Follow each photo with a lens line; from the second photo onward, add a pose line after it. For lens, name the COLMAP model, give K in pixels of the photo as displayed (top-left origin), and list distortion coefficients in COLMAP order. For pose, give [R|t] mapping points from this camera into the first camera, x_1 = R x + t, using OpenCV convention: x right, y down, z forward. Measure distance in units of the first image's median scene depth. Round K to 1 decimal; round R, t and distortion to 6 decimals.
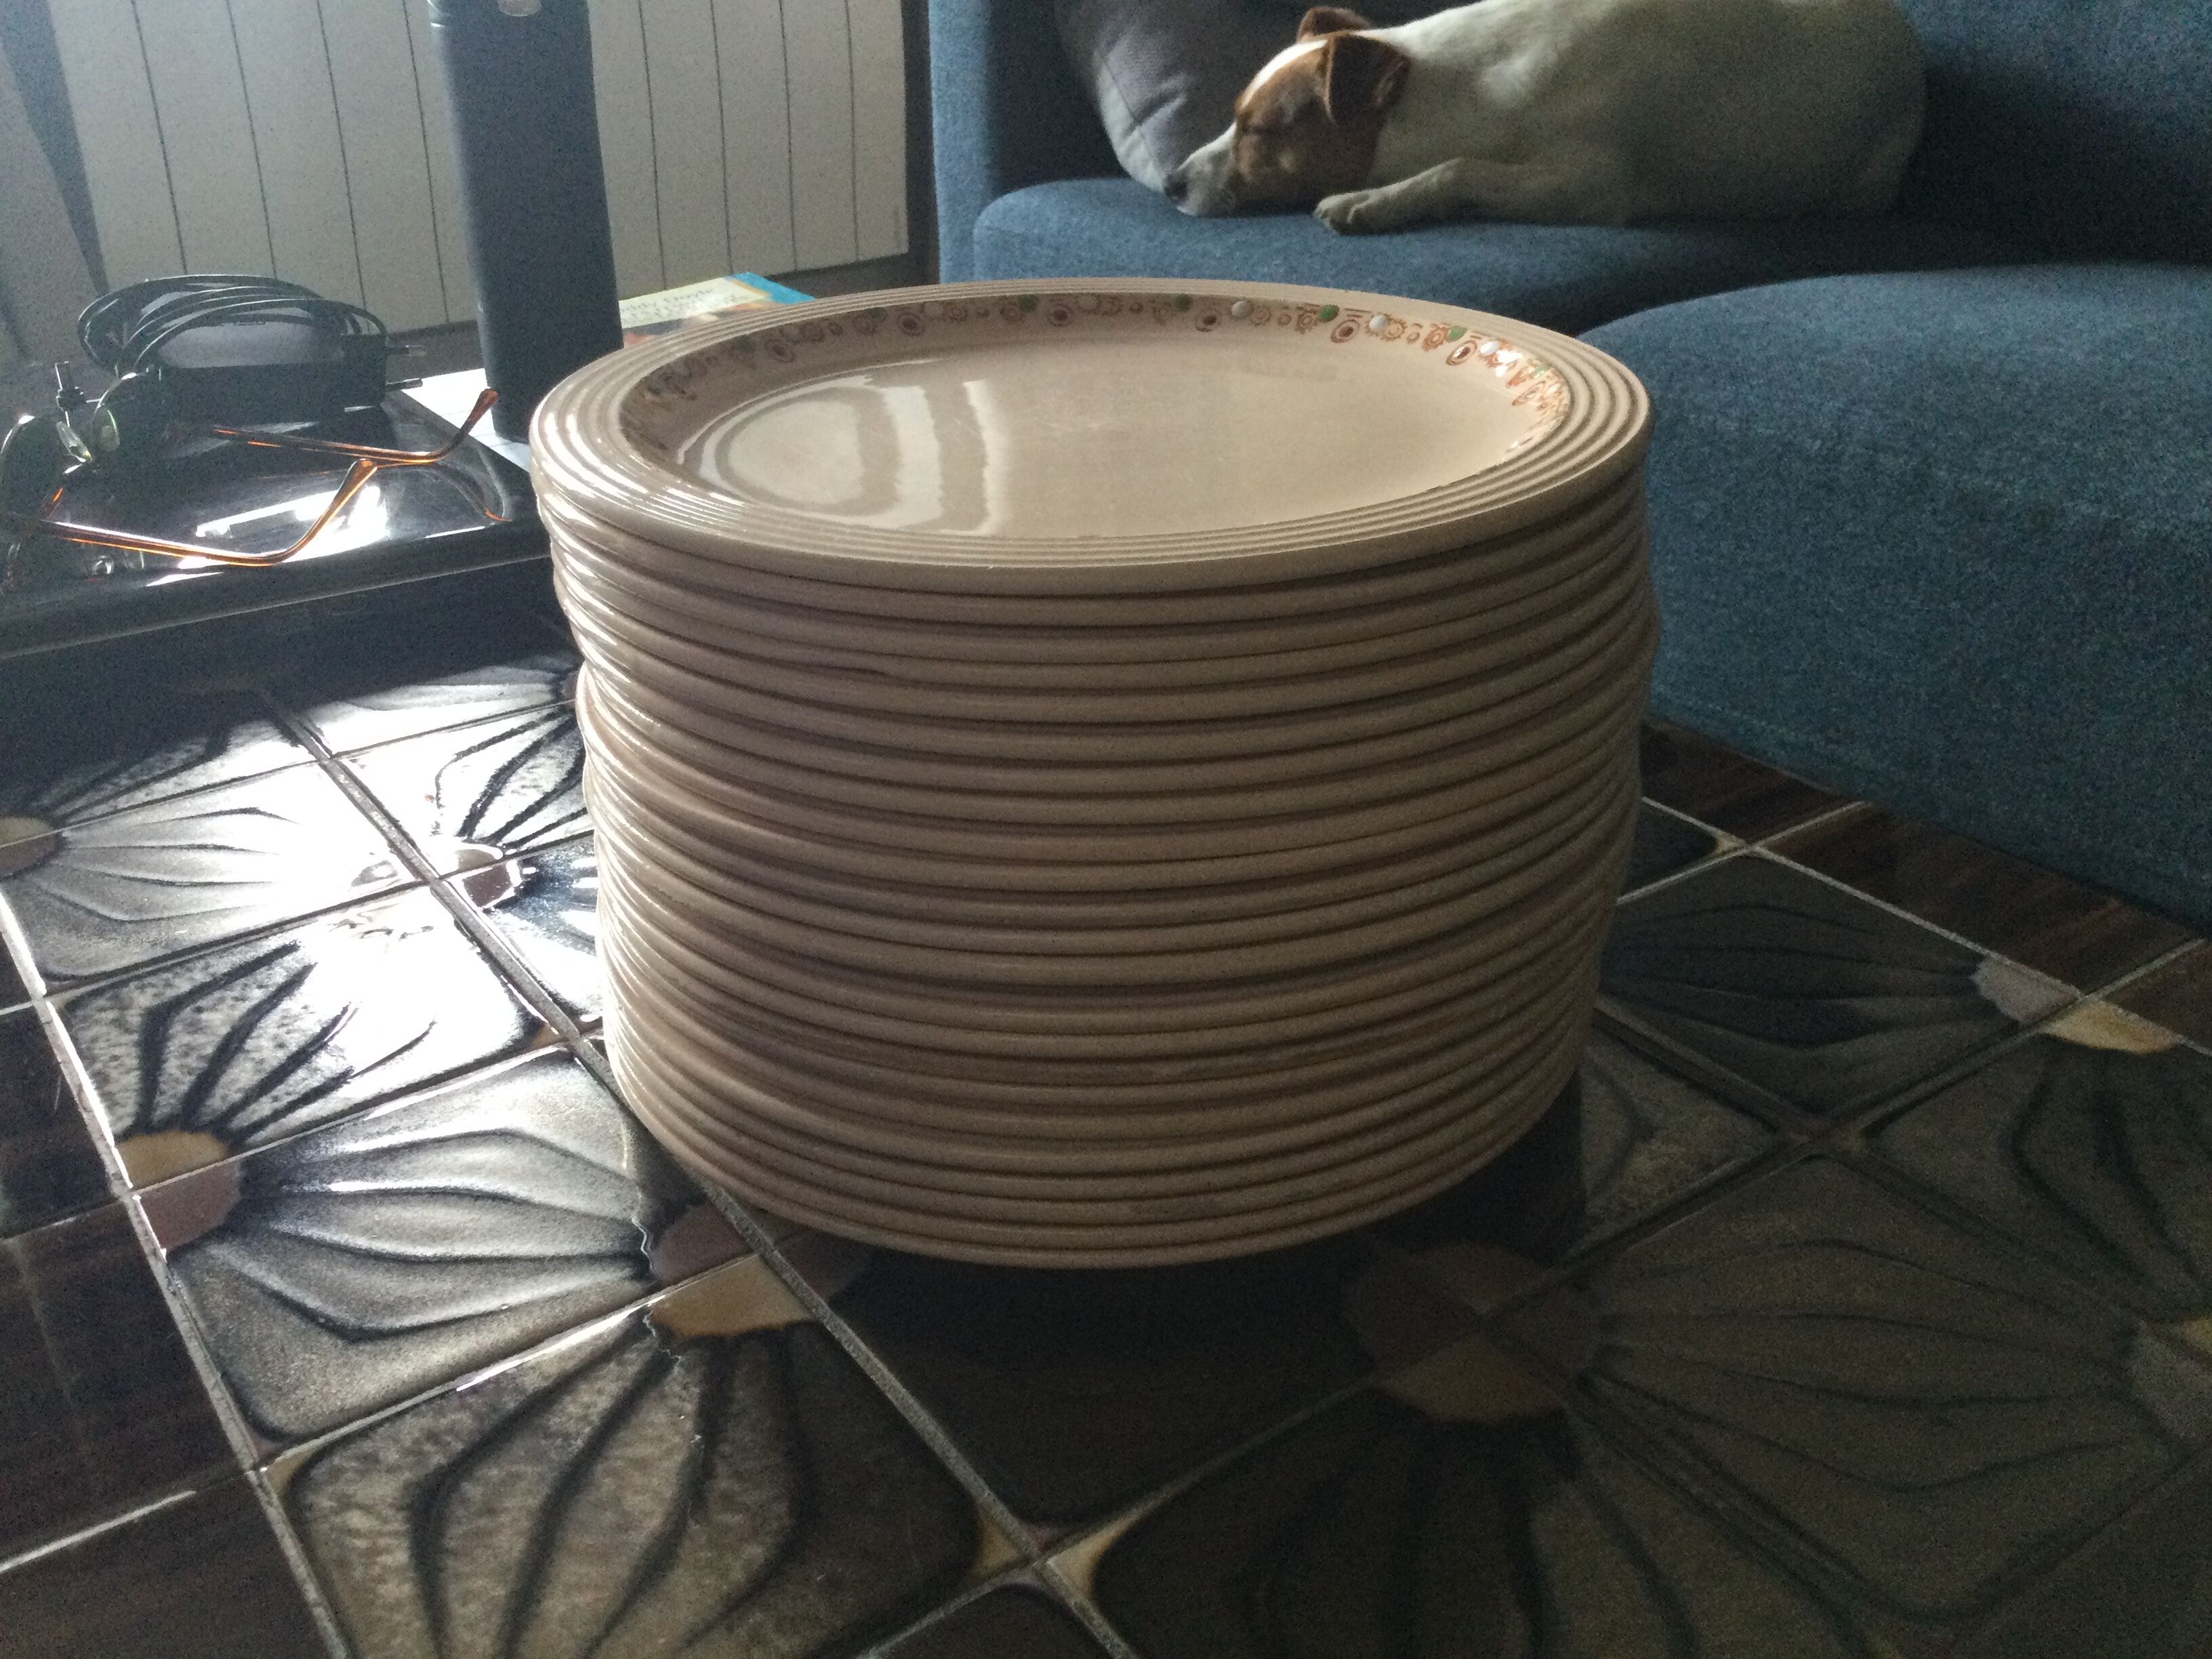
lens RADIAL K [[2009.7, 0, 1116.5], [0, 2009.7, 823.5], [0, 0, 1]] dist [-0.007890, 0.000000]
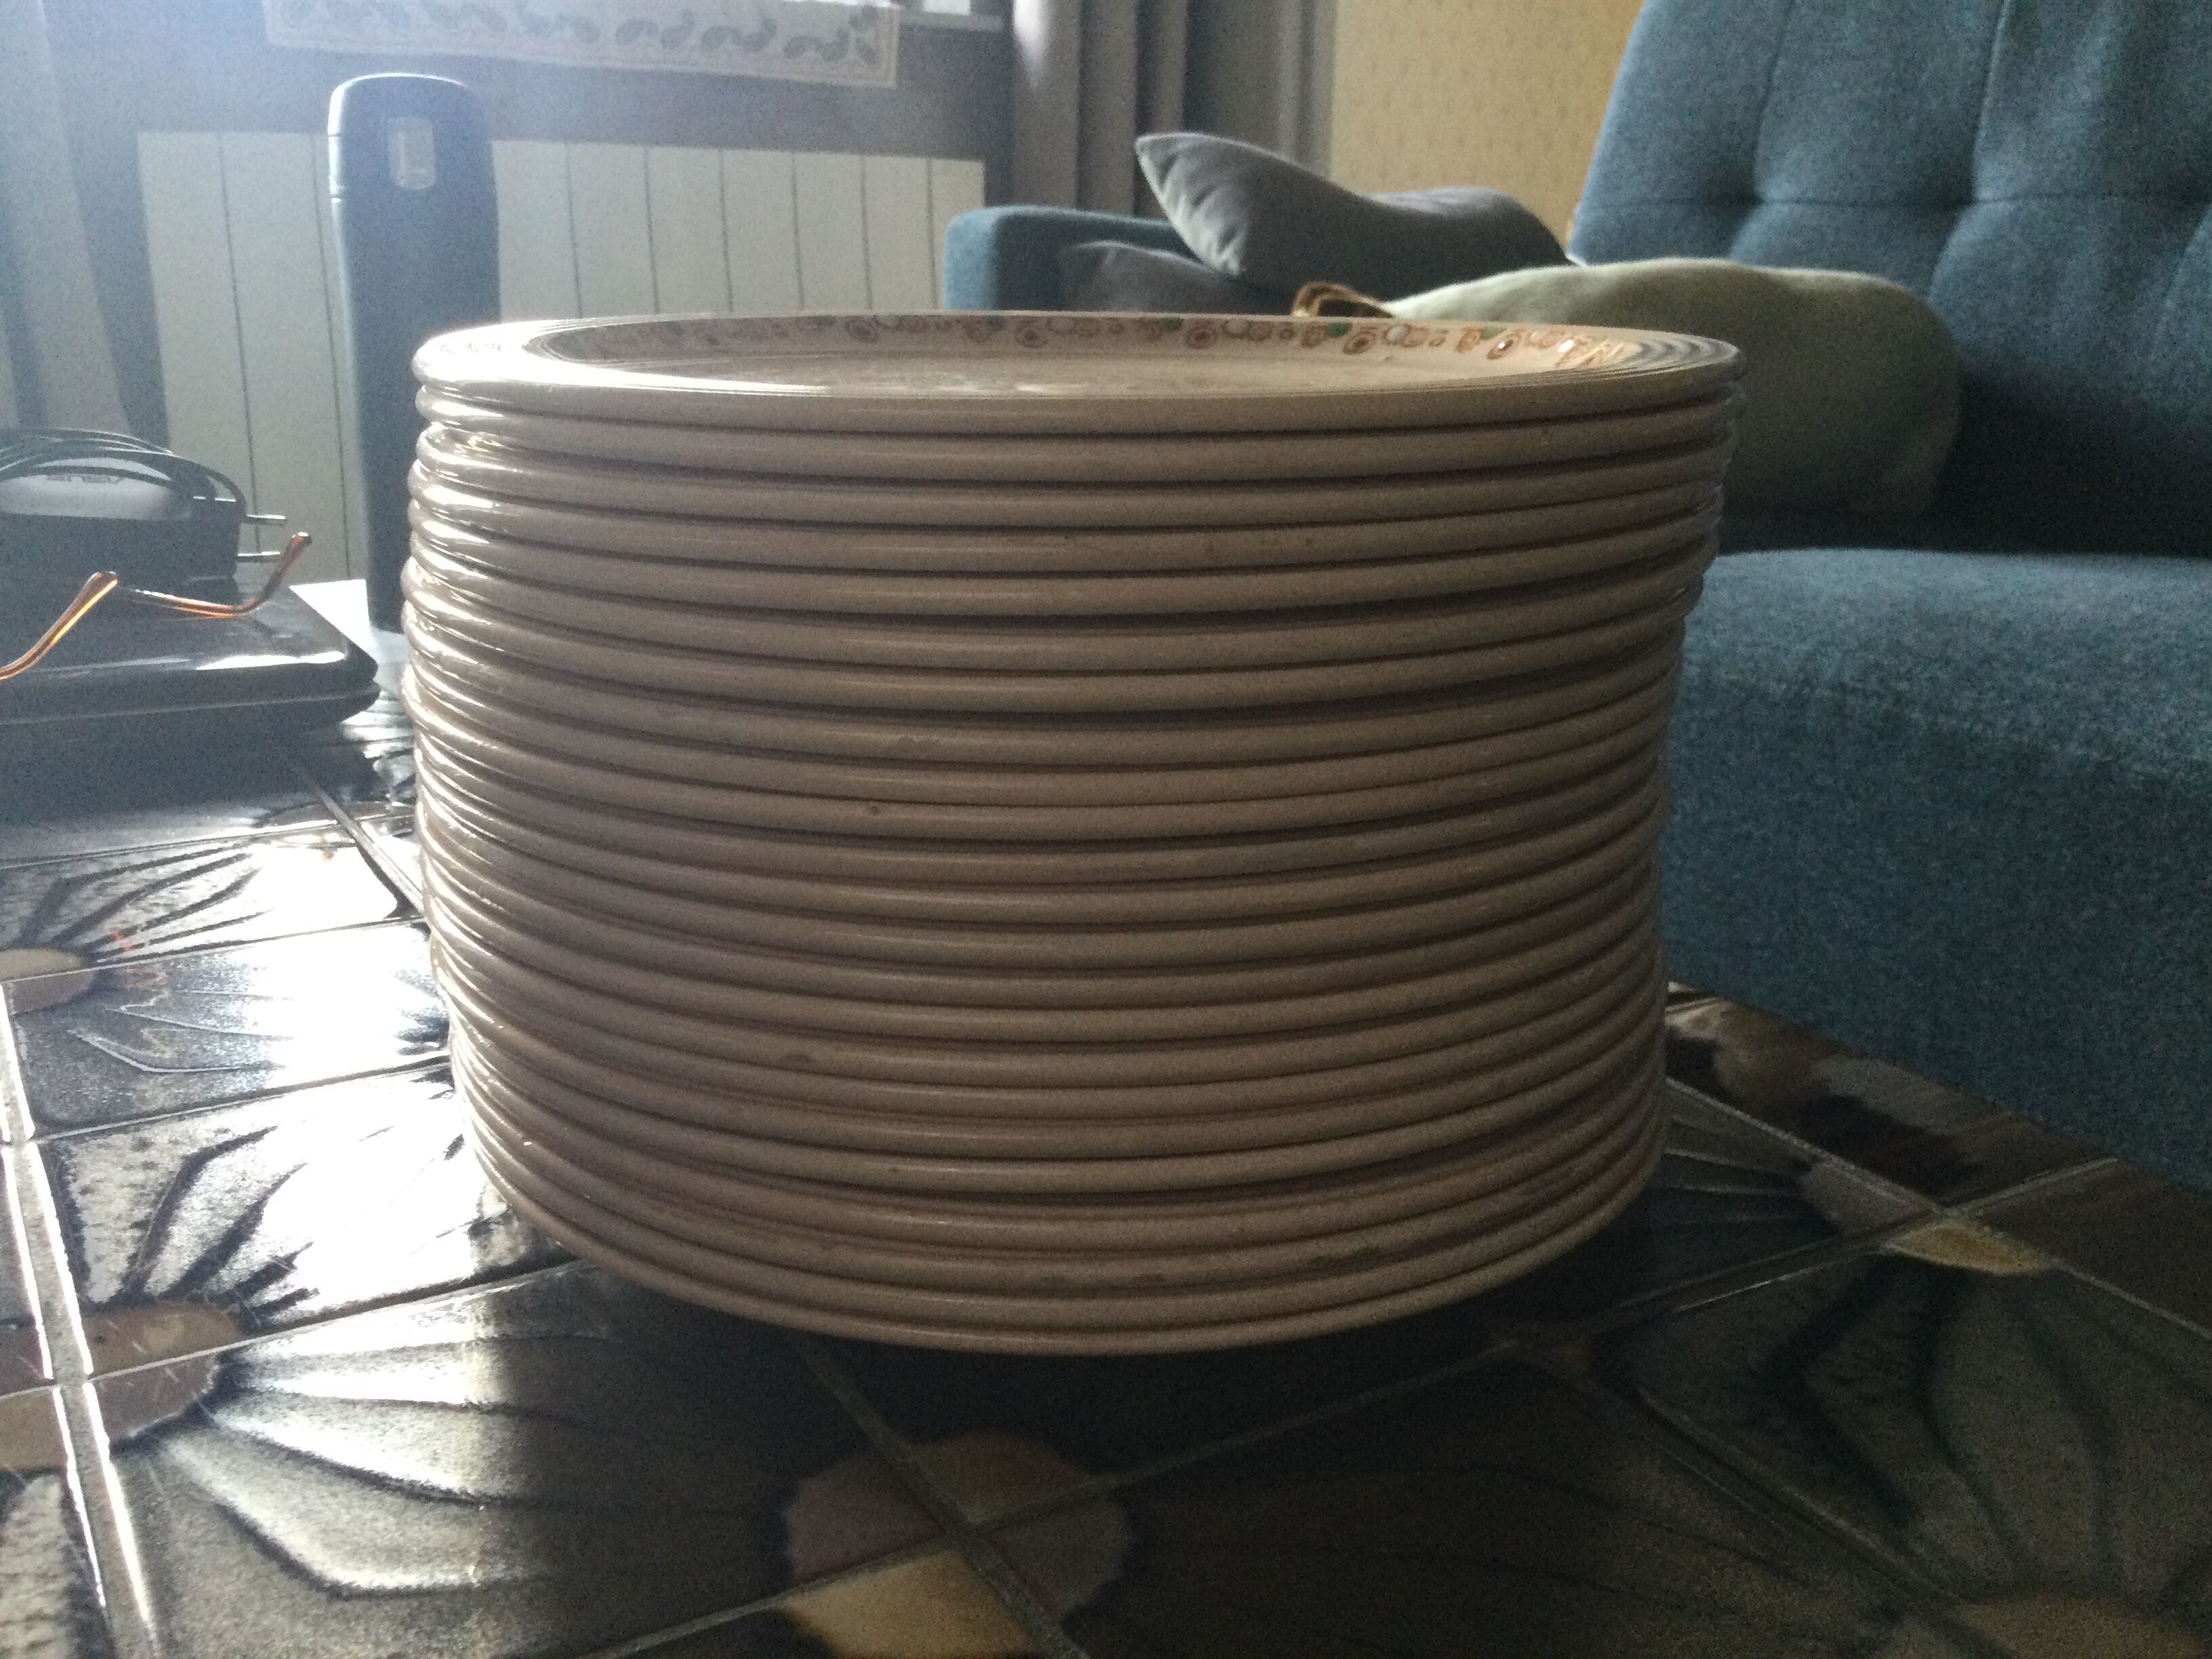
lens RADIAL K [[2009.7, 0, 1094.7], [0, 2009.7, 838.6], [0, 0, 1]] dist [-0.007890, 0.000000]
pose [[0.996219, 0.048408, -0.072145, 0.111851], [-0.060264, 0.983171, -0.172460, 0.052313], [0.062583, 0.176156, 0.982371, 0.109480]]
